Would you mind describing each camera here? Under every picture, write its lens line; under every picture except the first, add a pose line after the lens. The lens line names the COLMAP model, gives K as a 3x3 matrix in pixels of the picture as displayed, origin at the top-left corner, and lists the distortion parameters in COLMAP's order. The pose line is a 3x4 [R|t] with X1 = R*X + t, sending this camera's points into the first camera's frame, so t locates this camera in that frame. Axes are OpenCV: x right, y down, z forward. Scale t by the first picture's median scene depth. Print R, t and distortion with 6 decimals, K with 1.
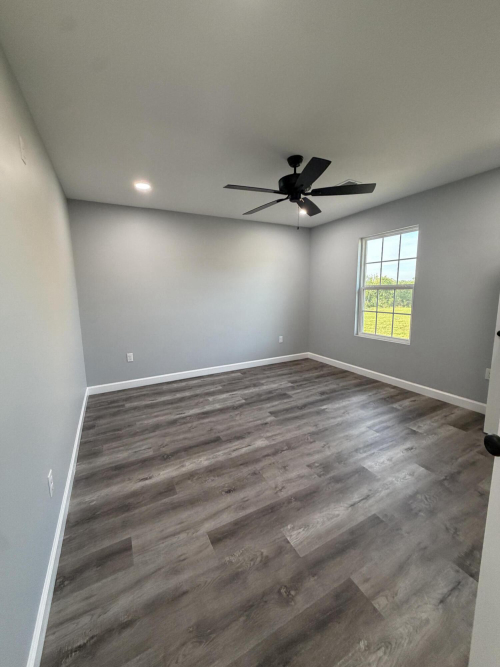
lens RADIAL K [[272.0, 0, 250.0], [0, 272.0, 333.5], [0, 0, 1]] dist [-0.000575, -0.000072]
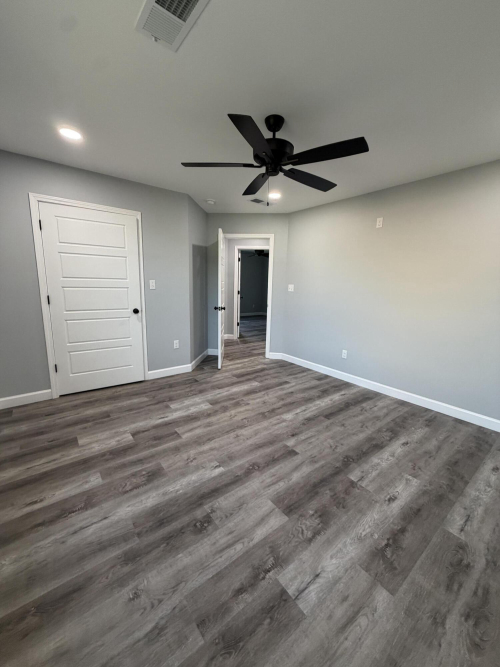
lens RADIAL K [[272.0, 0, 250.0], [0, 272.0, 333.5], [0, 0, 1]] dist [-0.000575, -0.000072]
pose [[-0.985410, 0.022891, -0.168650, 0.366541], [-0.035397, 0.941682, 0.334638, -0.293049], [0.166474, 0.335726, -0.927132, 1.831562]]
